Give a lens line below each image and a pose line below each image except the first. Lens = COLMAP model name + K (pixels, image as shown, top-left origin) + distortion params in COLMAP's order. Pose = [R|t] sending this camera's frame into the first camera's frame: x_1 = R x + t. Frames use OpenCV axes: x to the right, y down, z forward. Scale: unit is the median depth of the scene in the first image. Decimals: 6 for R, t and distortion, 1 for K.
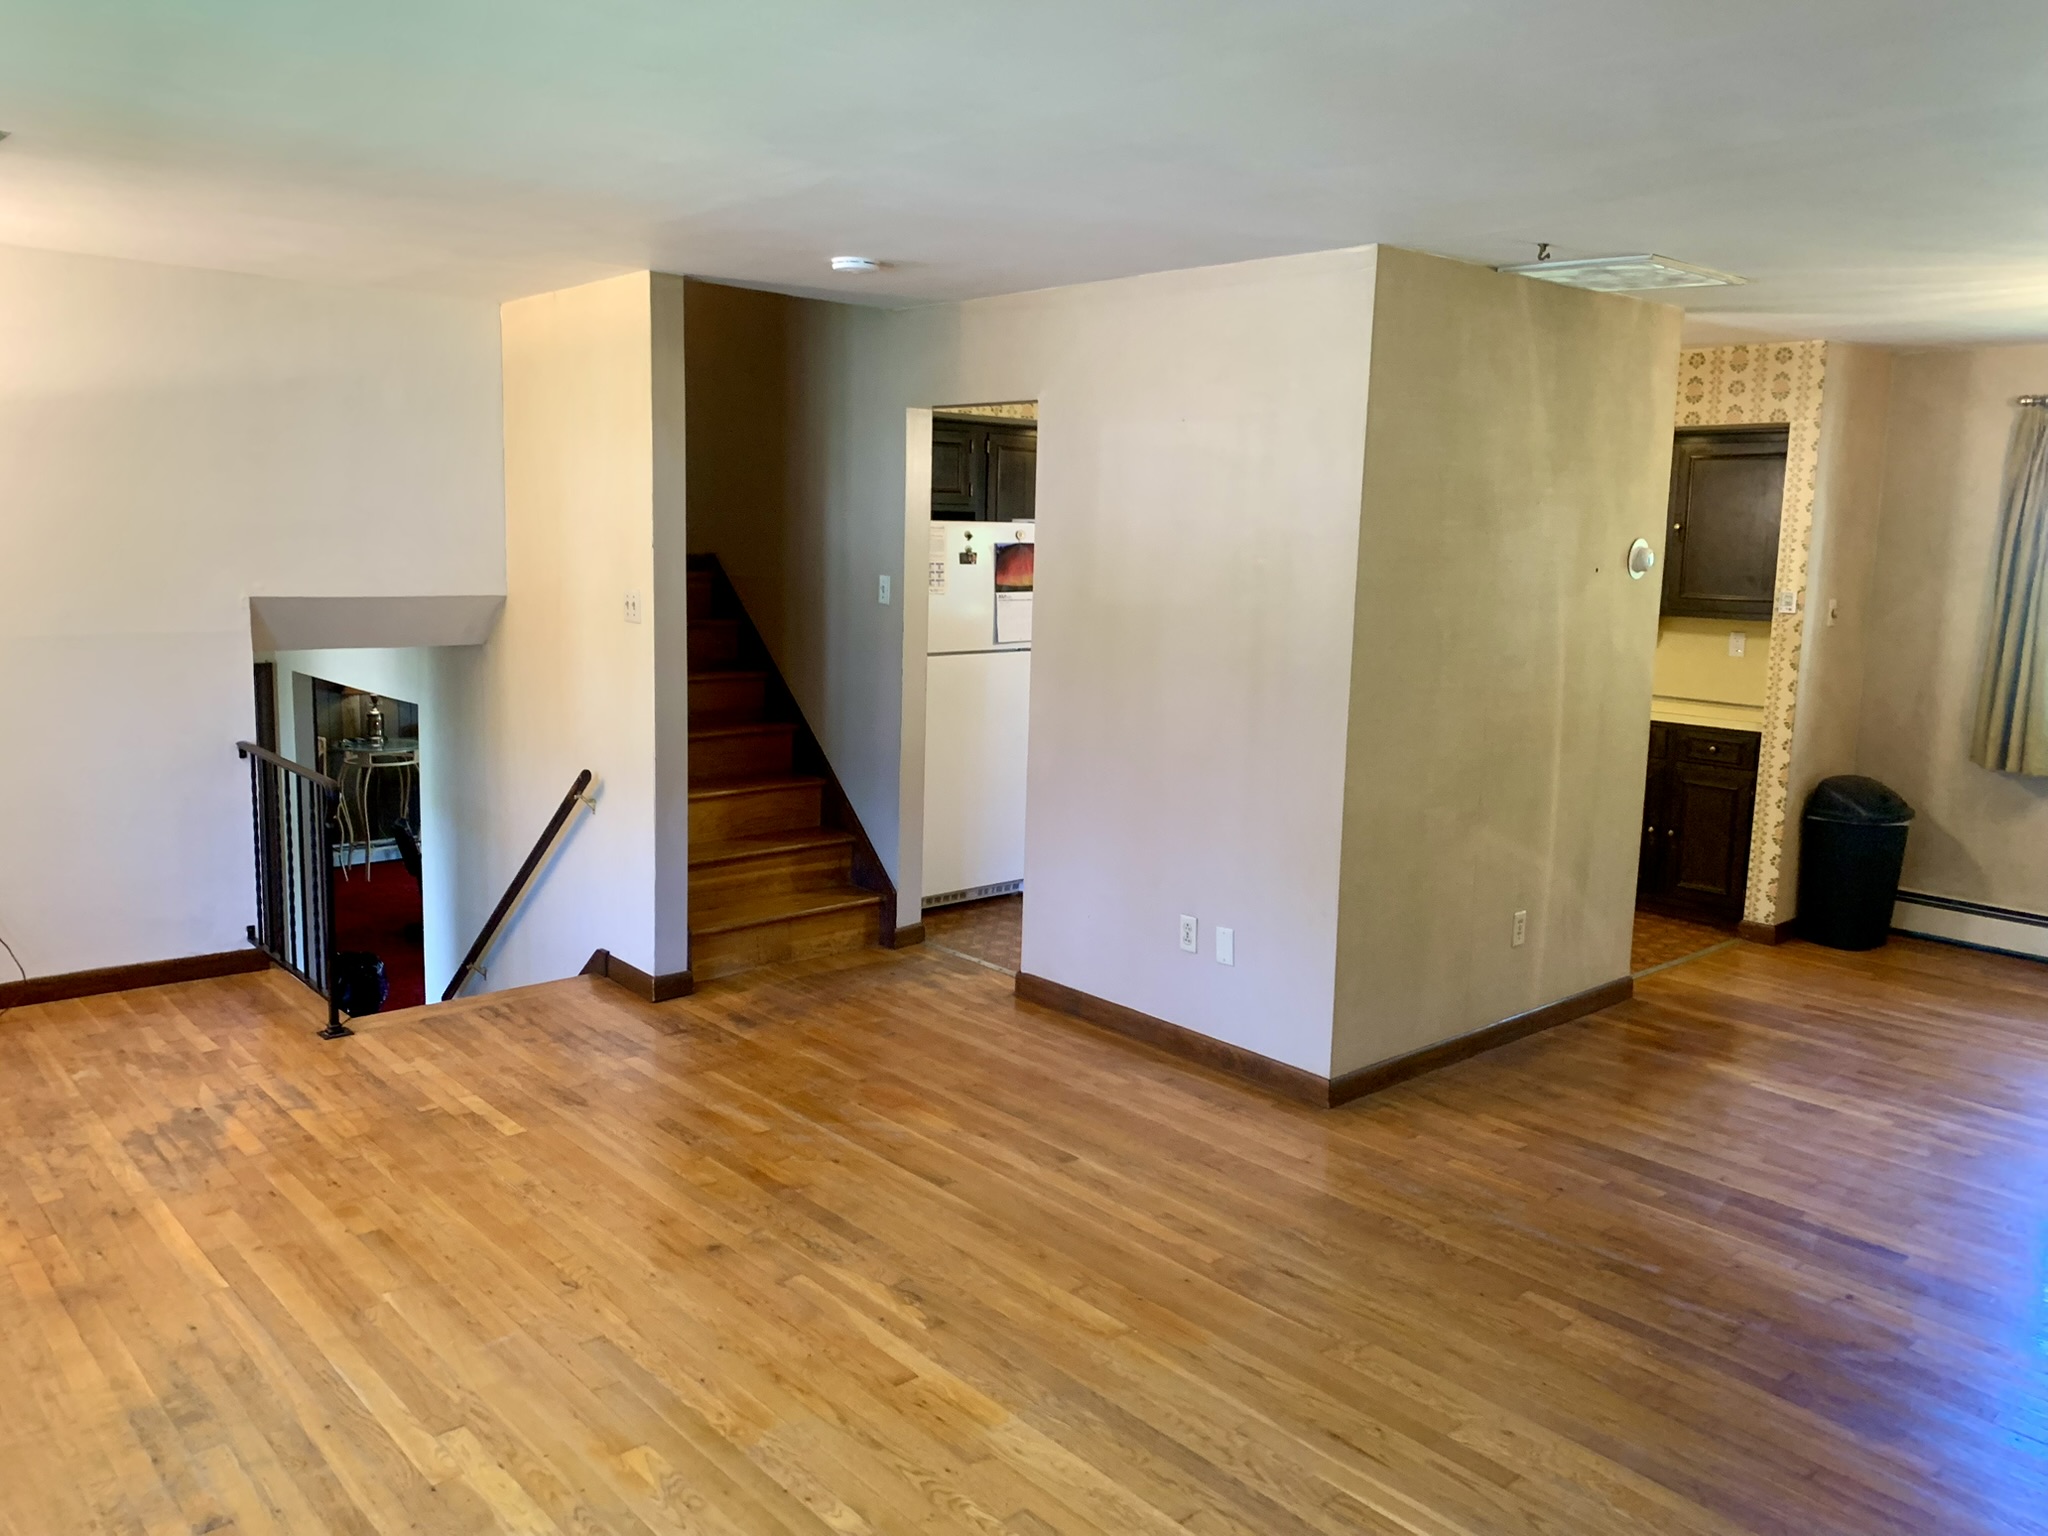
lens RADIAL K [[1558.7, 0, 1035.5], [0, 1558.7, 753.3], [0, 0, 1]] dist [0.013056, -0.007662]
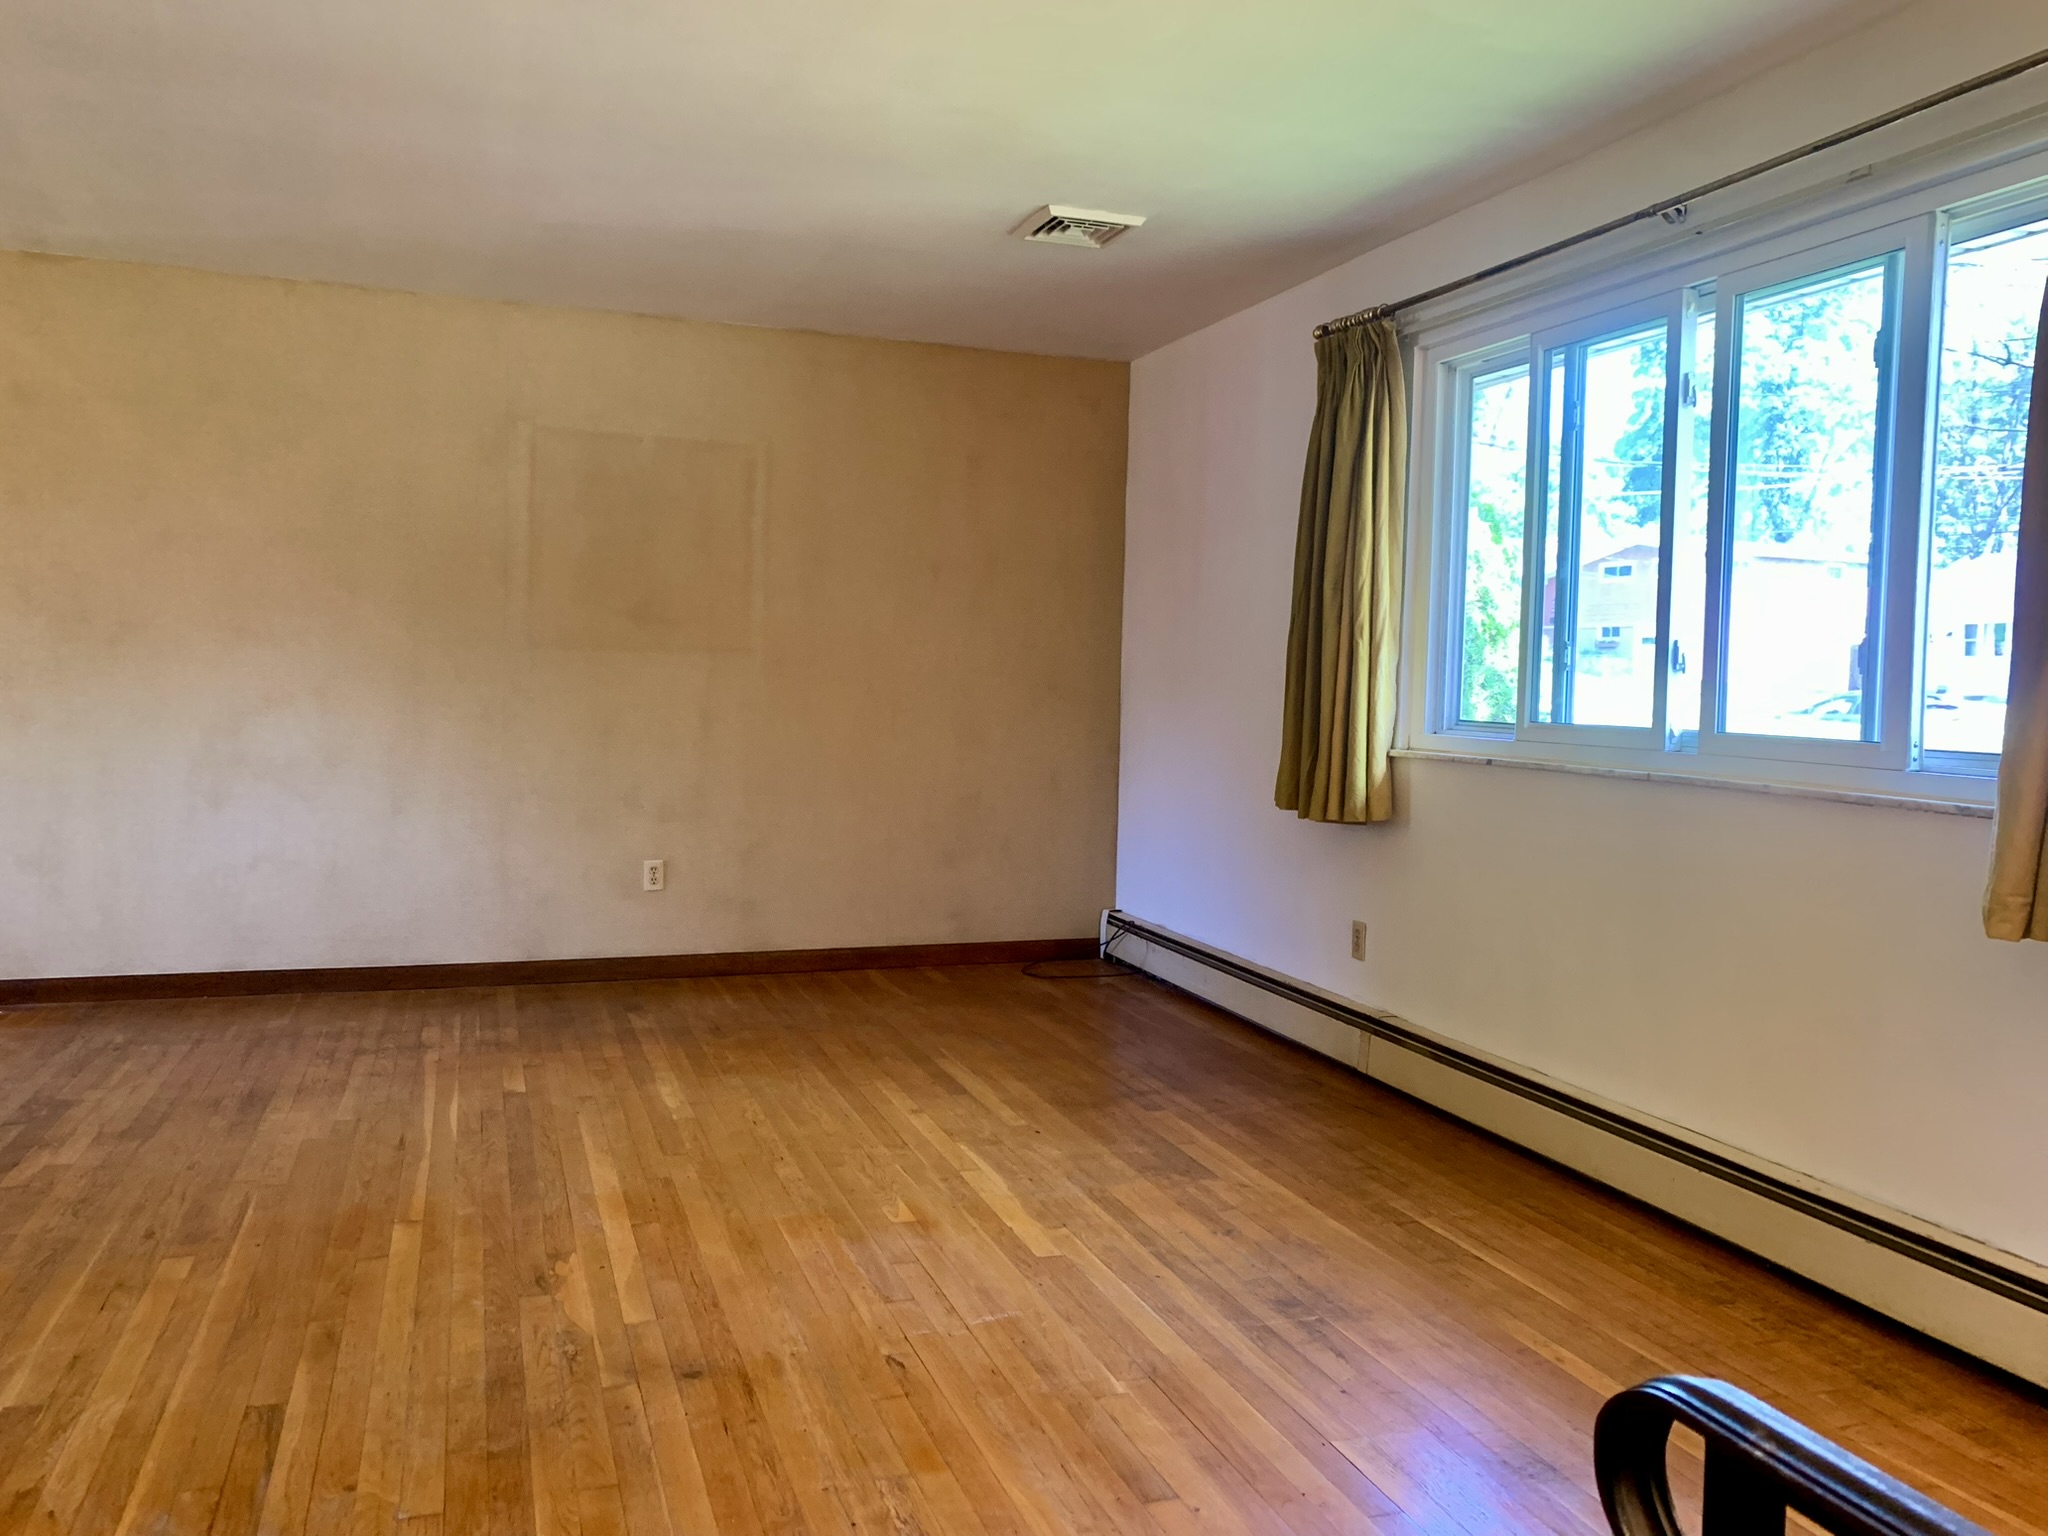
lens RADIAL K [[1587.4, 0, 1036.7], [0, 1587.4, 766.1], [0, 0, 1]] dist [0.007741, -0.010760]
pose [[-0.924887, -0.066594, 0.374365, -0.386490], [0.009731, 0.980076, 0.198384, -0.060249], [-0.380117, 0.187126, -0.905812, 0.990933]]
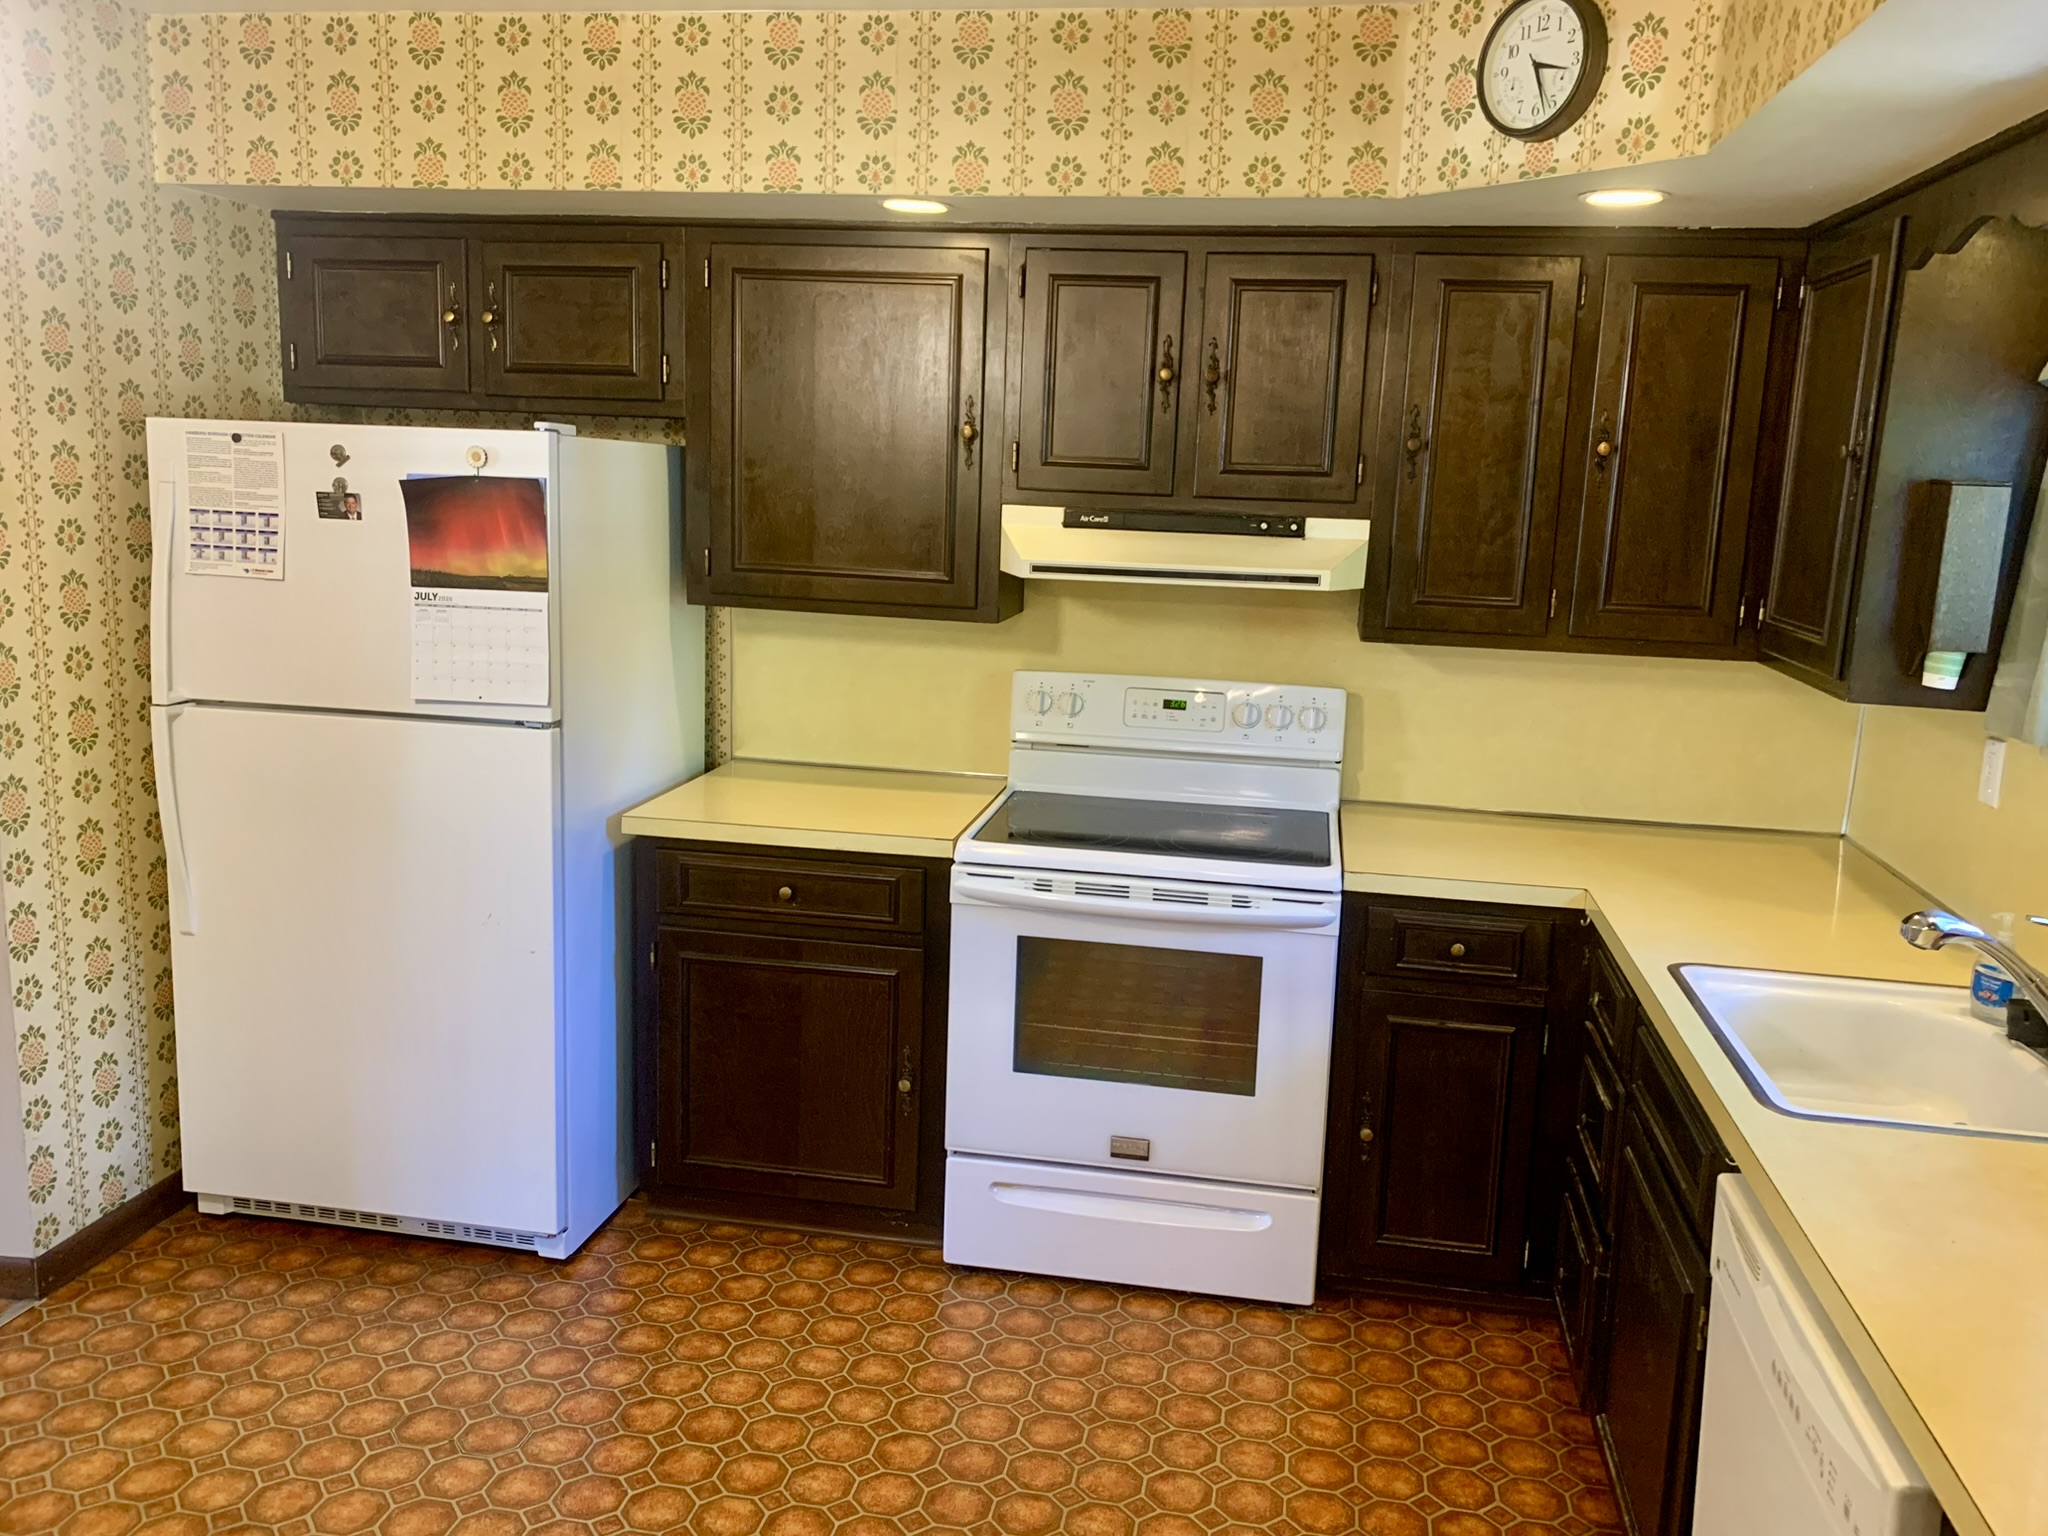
lens RADIAL K [[1739.4, 0, 1024.0], [0, 1739.4, 768.0], [0, 0, 1]] dist [0.061198, -0.009819]
pose [[0.610995, 0.141417, -0.778900, 0.574307], [-0.140664, 0.987652, 0.068976, -0.130804], [0.779037, 0.067419, 0.623343, 0.974654]]
